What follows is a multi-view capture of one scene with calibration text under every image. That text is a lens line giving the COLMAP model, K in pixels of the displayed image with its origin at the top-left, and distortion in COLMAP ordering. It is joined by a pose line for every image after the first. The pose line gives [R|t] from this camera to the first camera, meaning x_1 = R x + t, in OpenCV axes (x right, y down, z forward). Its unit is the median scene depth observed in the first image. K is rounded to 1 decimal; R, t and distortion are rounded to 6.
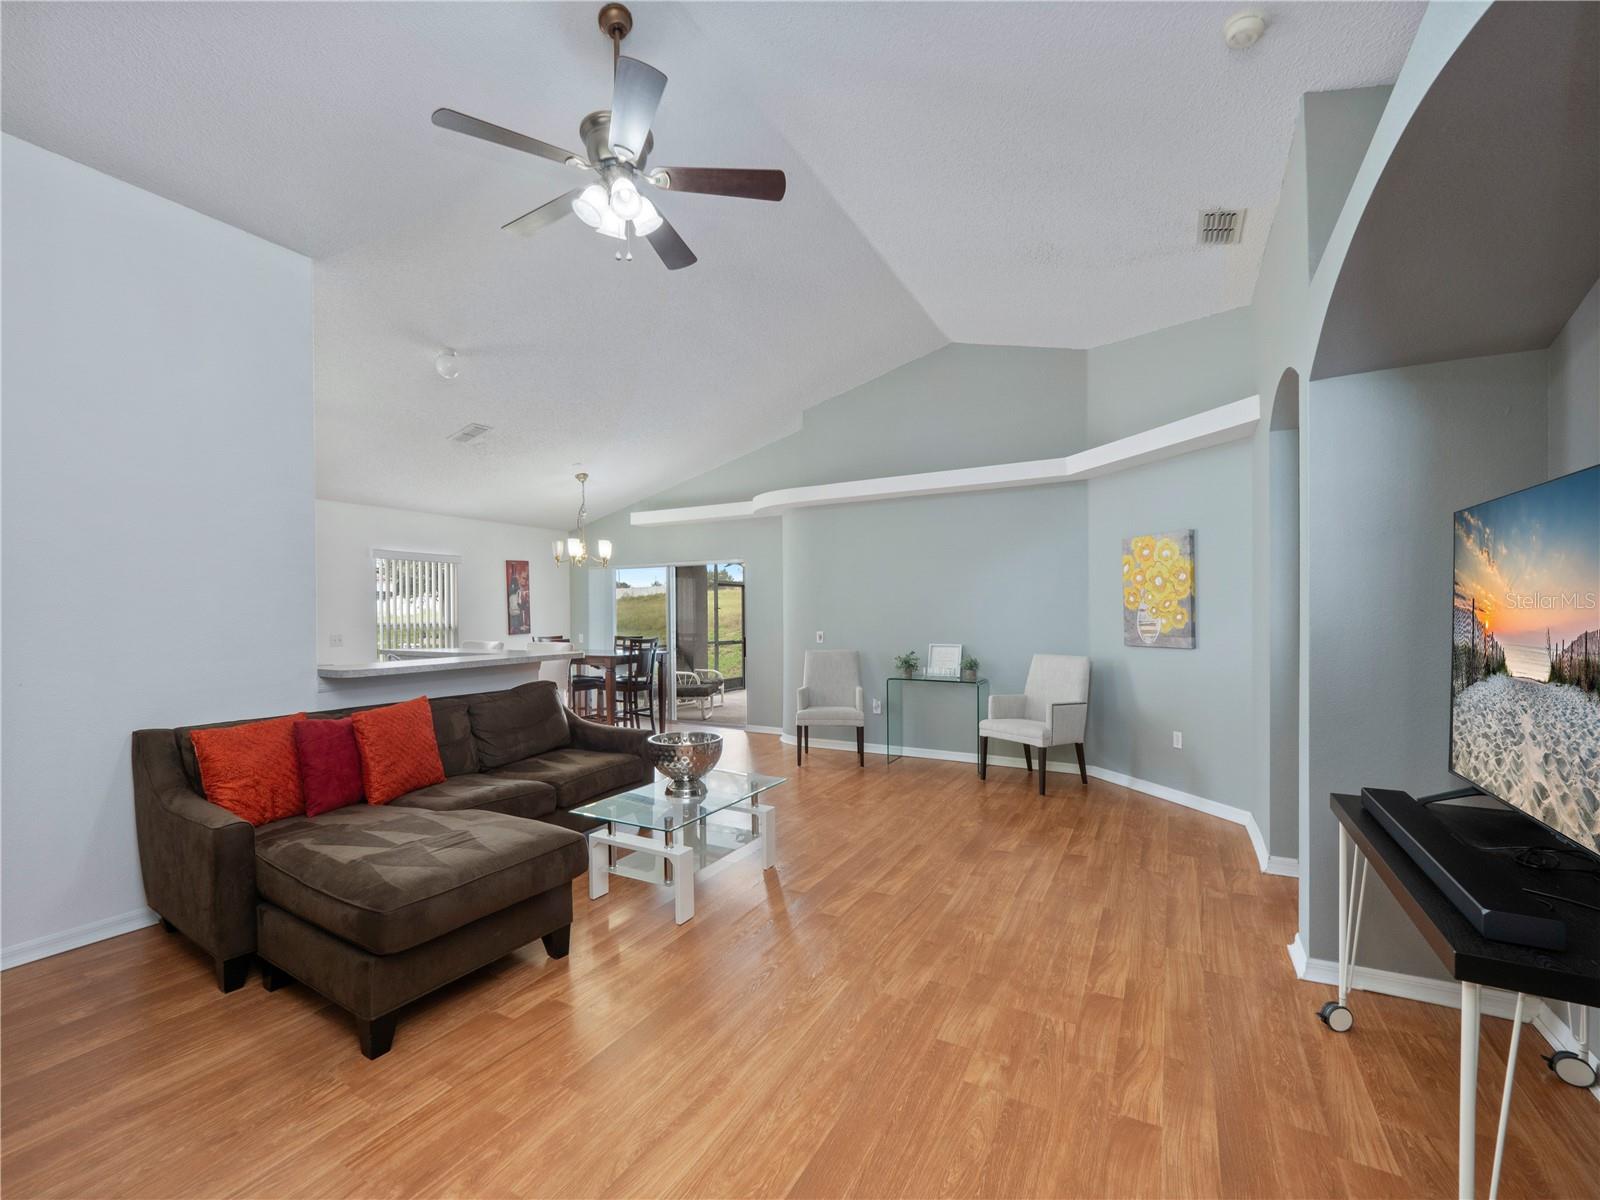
lens RADIAL K [[696.1, 0, 774.8], [0, 696.1, 613.9], [0, 0, 1]] dist [0.071127, -0.000130]
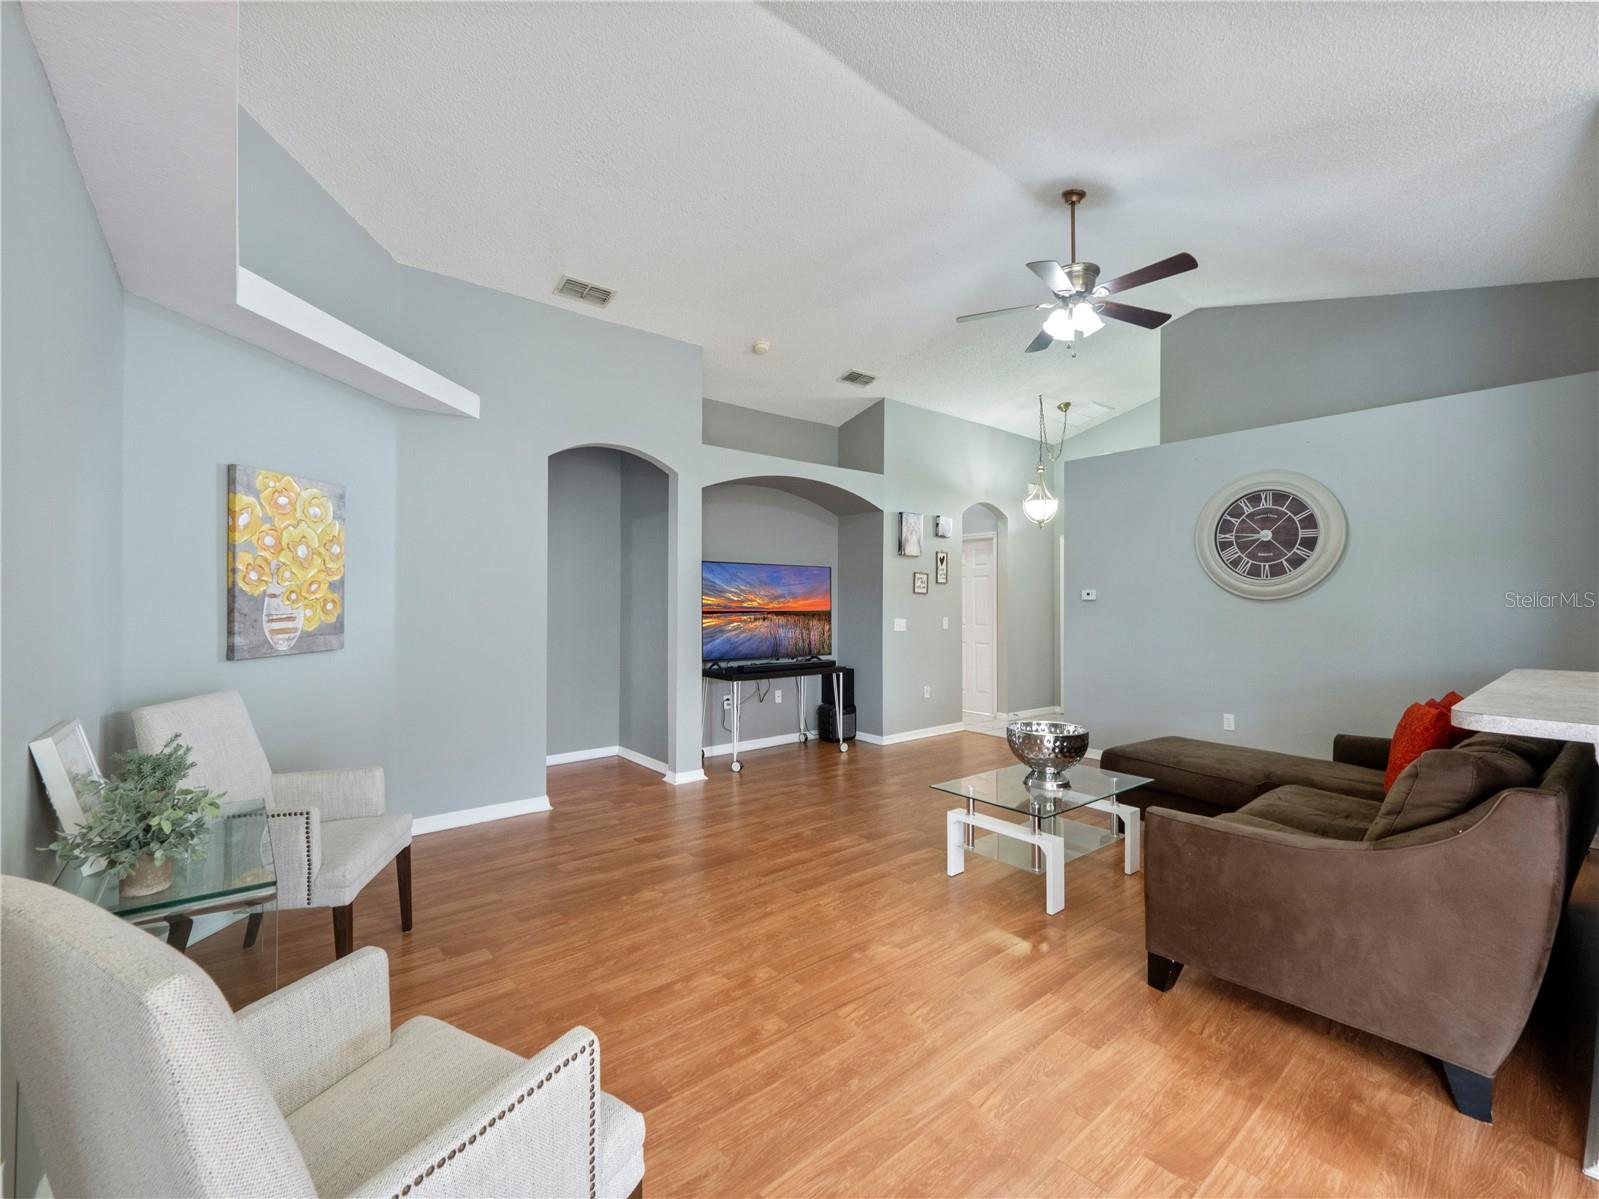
lens RADIAL K [[673.9, 0, 792.4], [0, 673.9, 595.2], [0, 0, 1]] dist [-0.000273, -0.000128]
pose [[-0.936657, 0.009562, 0.350117, -0.070692], [0.006941, 0.999938, -0.008741, 0.001841], [-0.350179, -0.005757, -0.936665, 1.118553]]
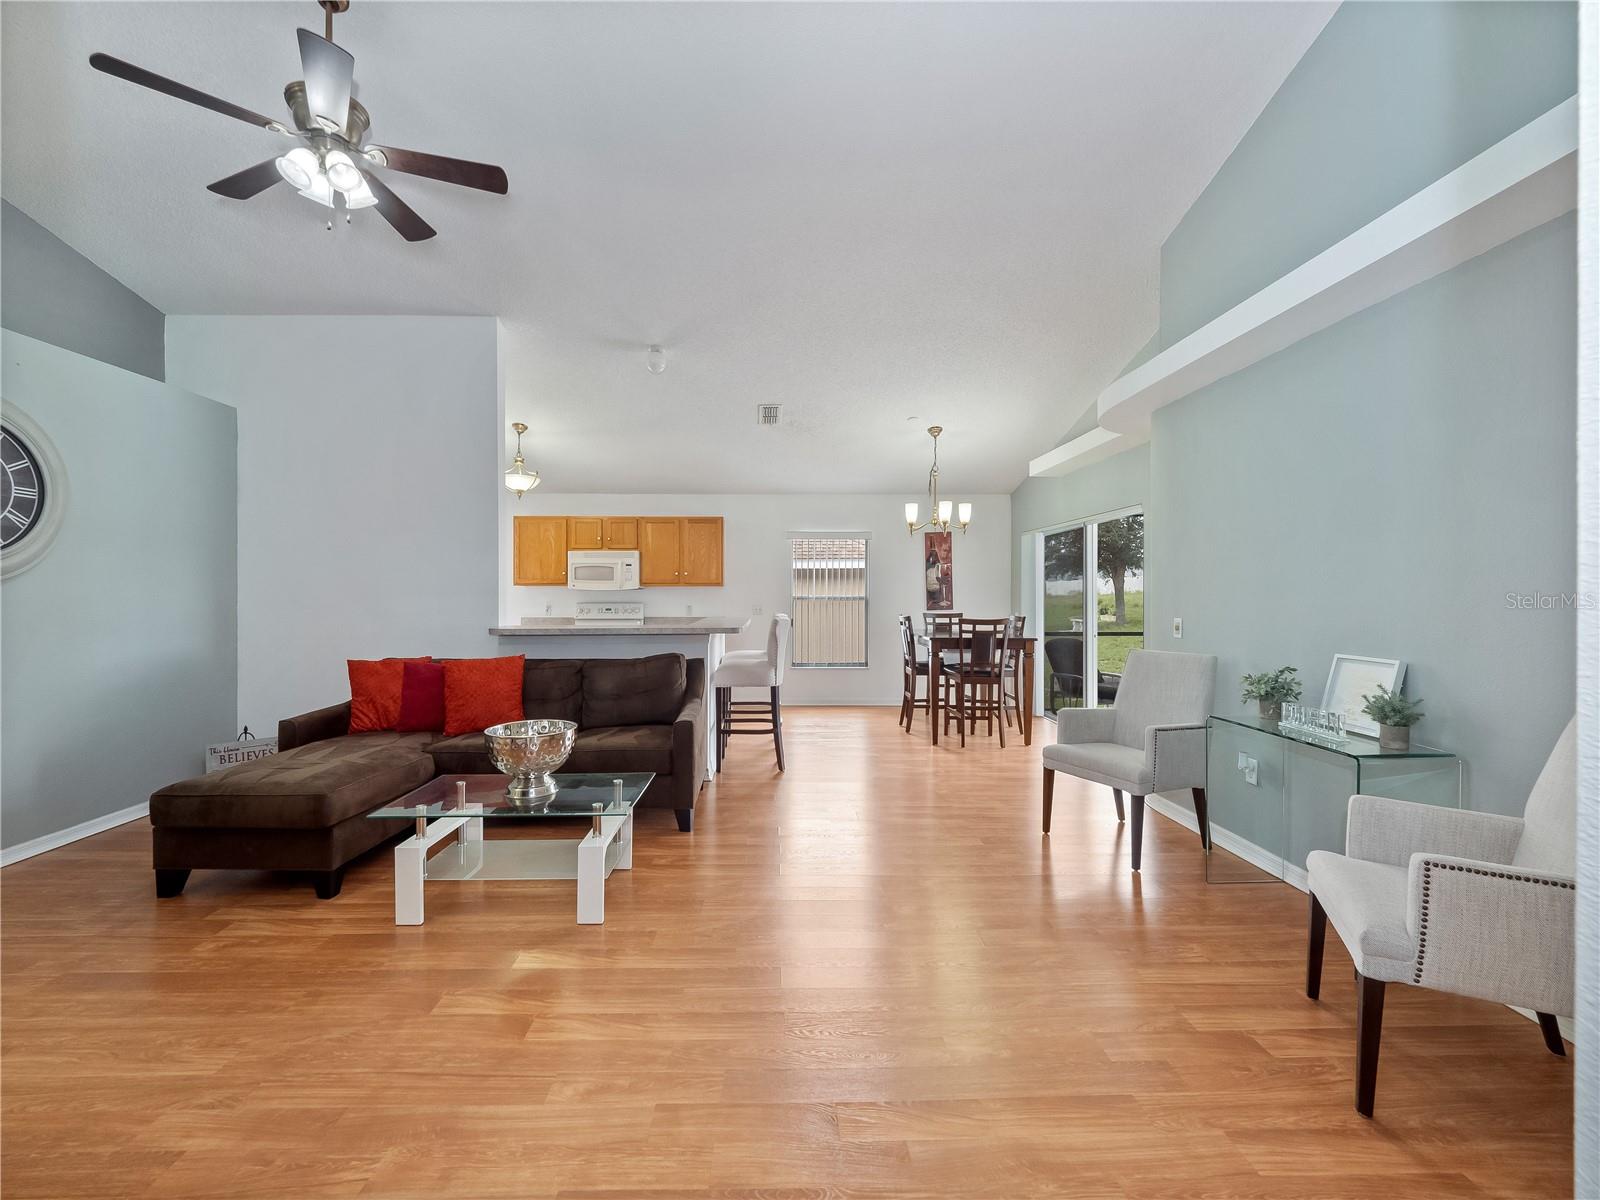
lens RADIAL K [[674.1, 0, 778.9], [0, 674.1, 598.1], [0, 0, 1]] dist [-0.000271, -0.000384]
pose [[0.505371, 0.014762, -0.862776, 0.413519], [-0.006360, 0.999890, 0.013382, 0.003407], [0.862879, -0.001276, 0.505409, 0.476764]]
